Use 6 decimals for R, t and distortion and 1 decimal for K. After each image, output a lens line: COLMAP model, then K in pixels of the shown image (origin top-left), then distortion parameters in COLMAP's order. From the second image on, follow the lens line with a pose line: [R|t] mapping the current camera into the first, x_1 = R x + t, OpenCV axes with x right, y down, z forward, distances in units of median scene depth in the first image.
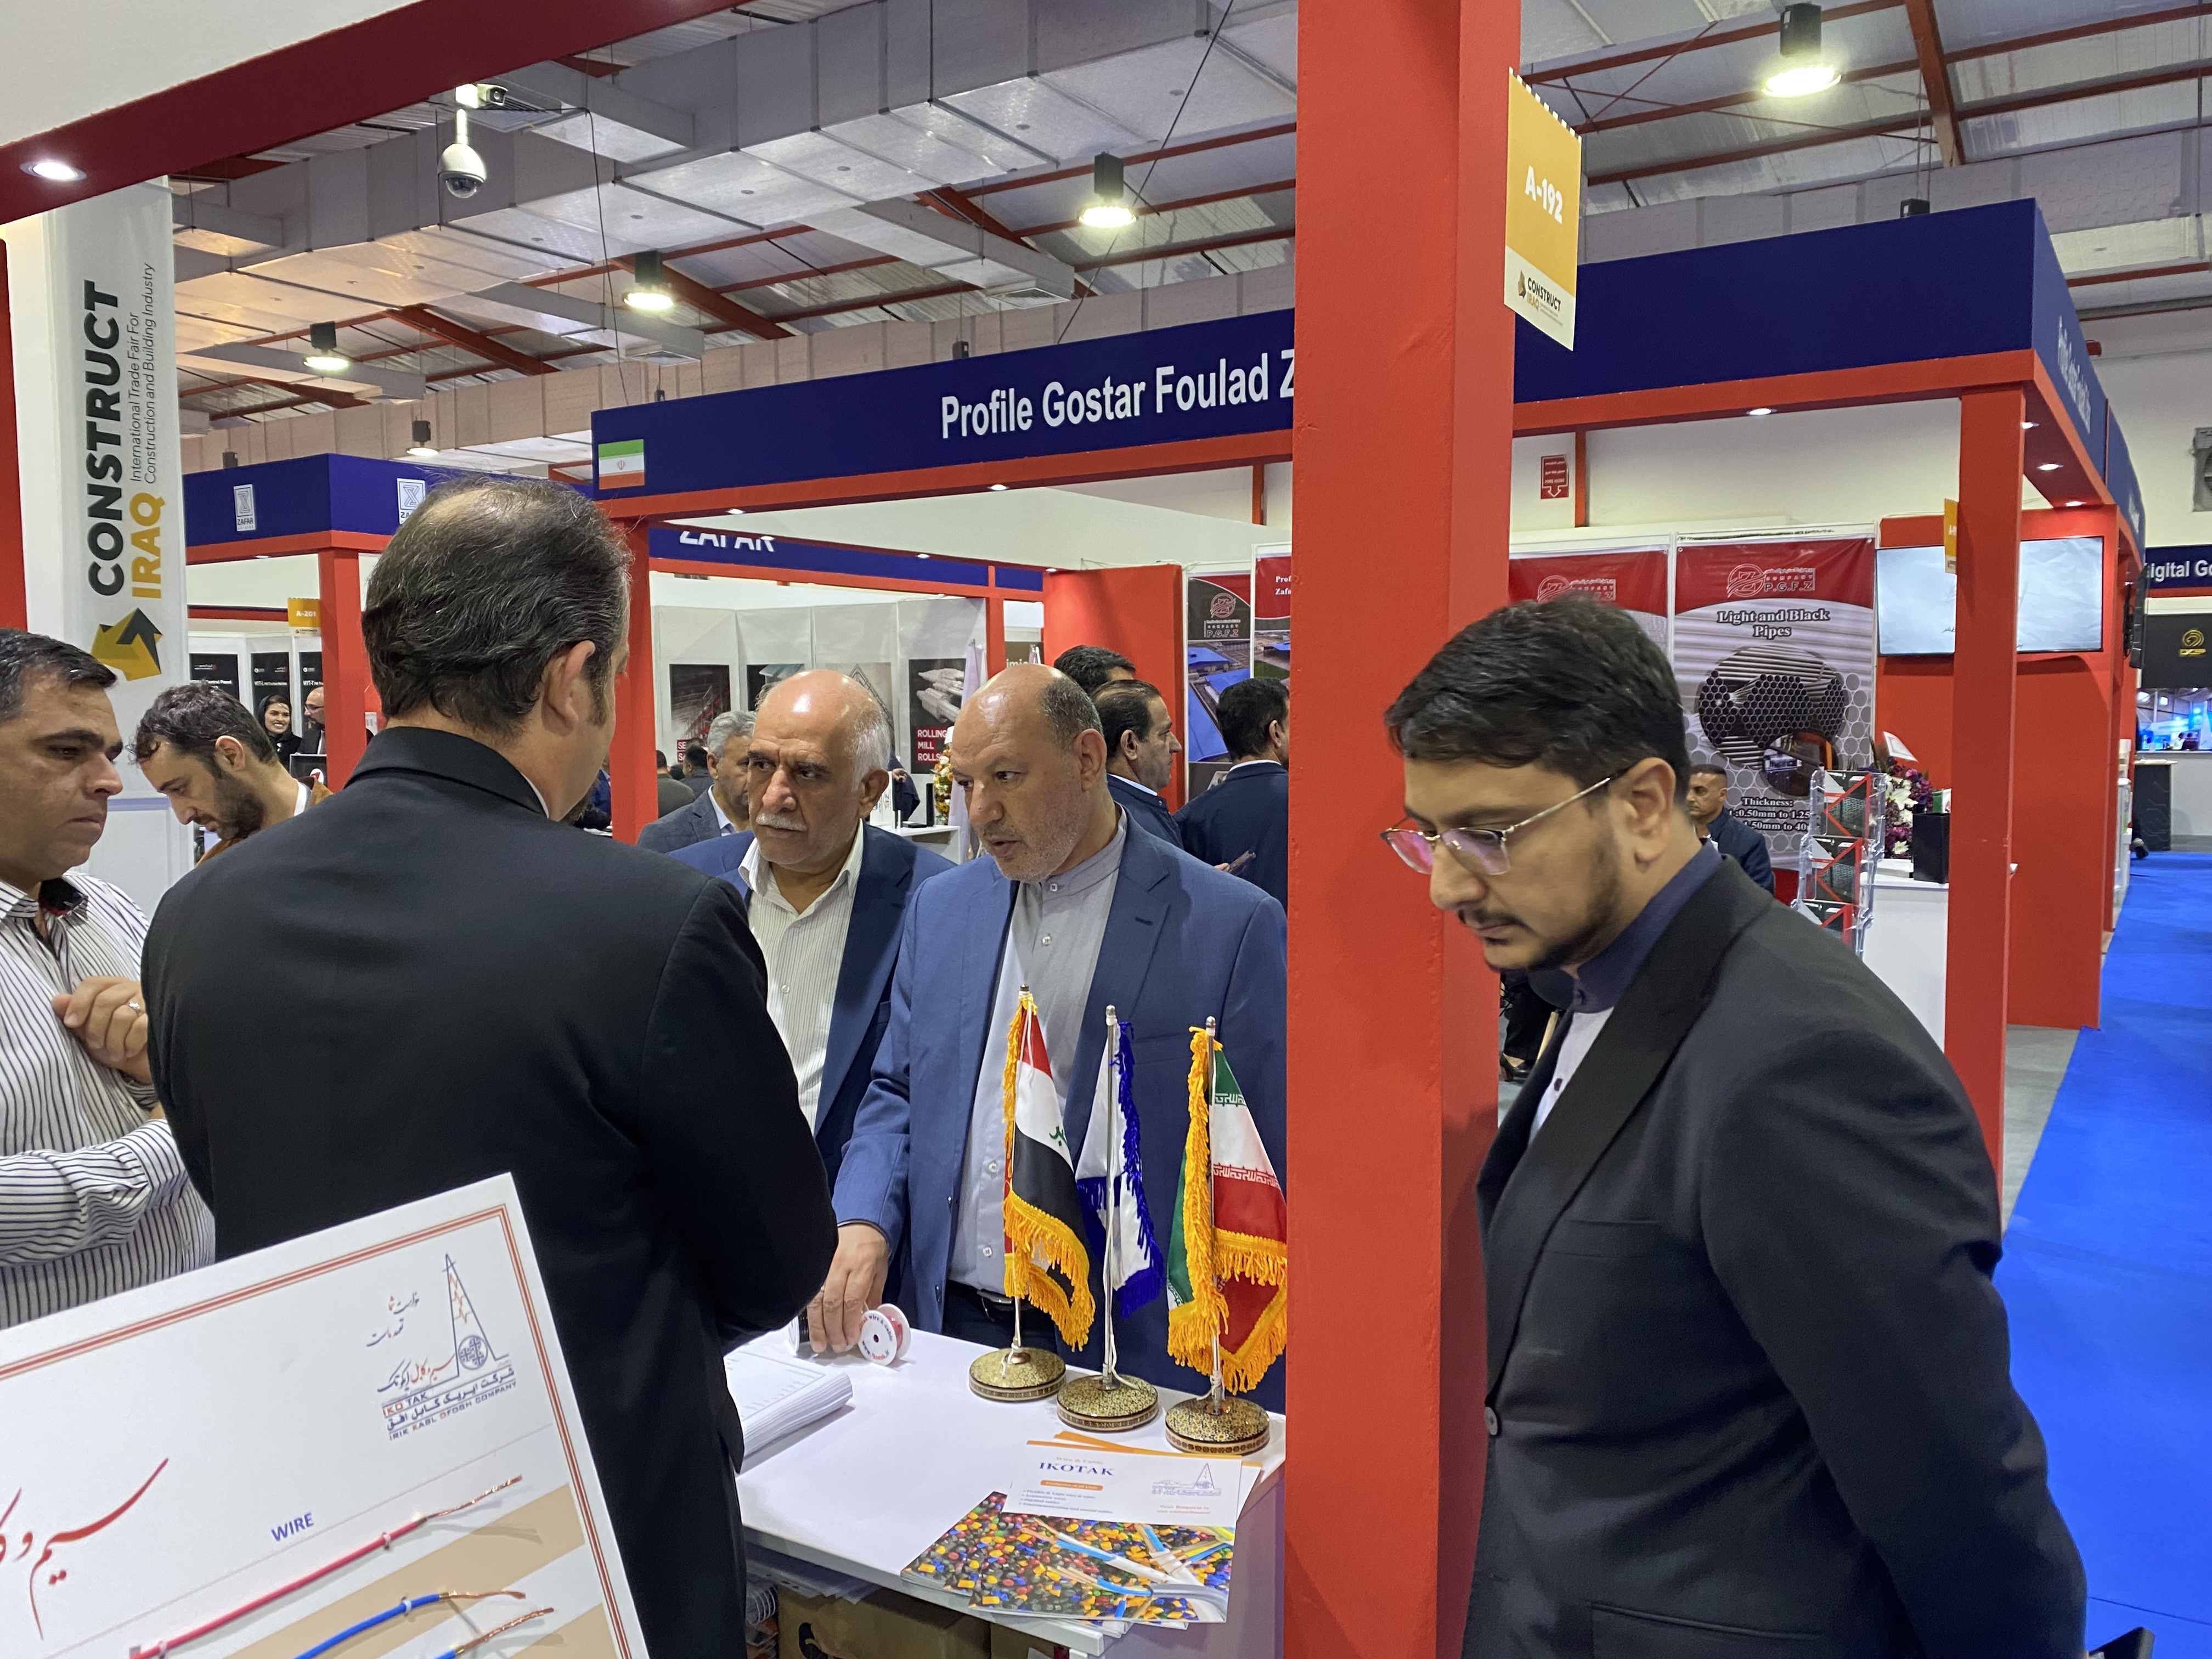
lens RADIAL K [[1682.6, 0, 1096.6], [0, 1682.6, 836.0], [0, 0, 1]] dist [0.016707, -0.042623]
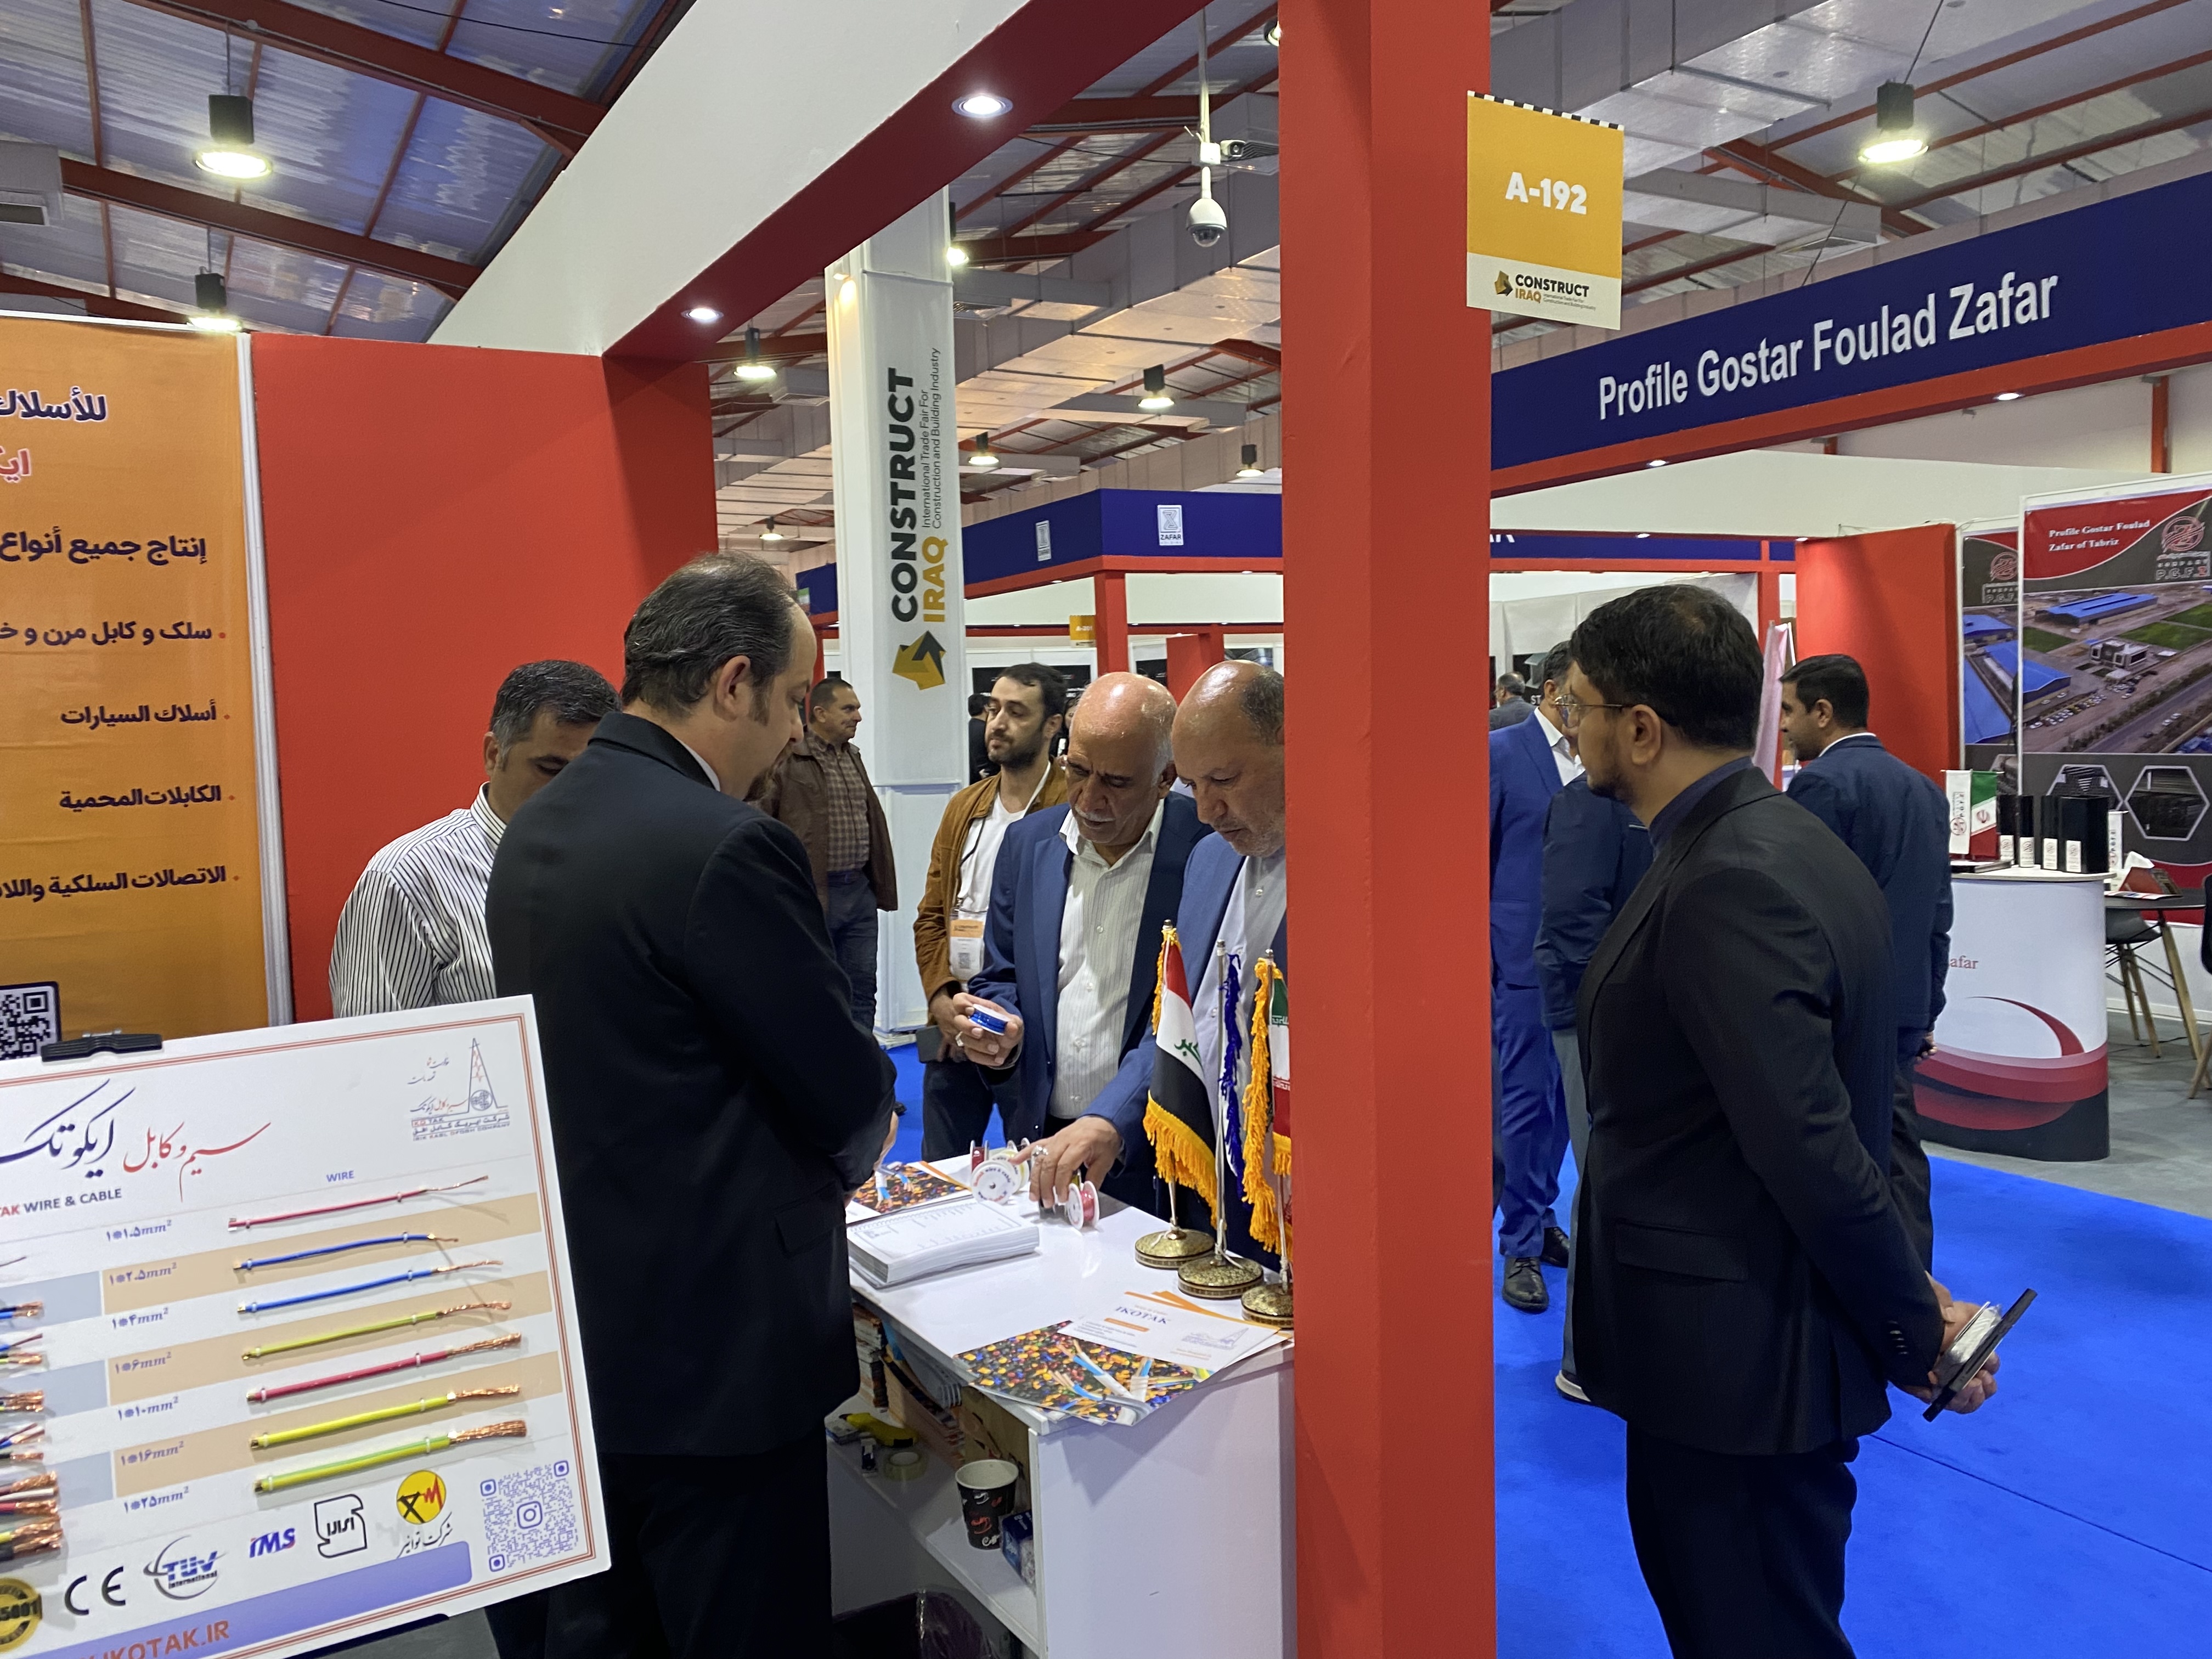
lens RADIAL K [[1682.6, 0, 1106.3], [0, 1682.6, 833.5], [0, 0, 1]] dist [0.016707, -0.042623]
pose [[0.880239, 0.008031, -0.474462, 0.129017], [-0.006704, 0.999967, 0.004489, 0.005961], [0.474483, -0.000771, 0.880264, -0.018071]]
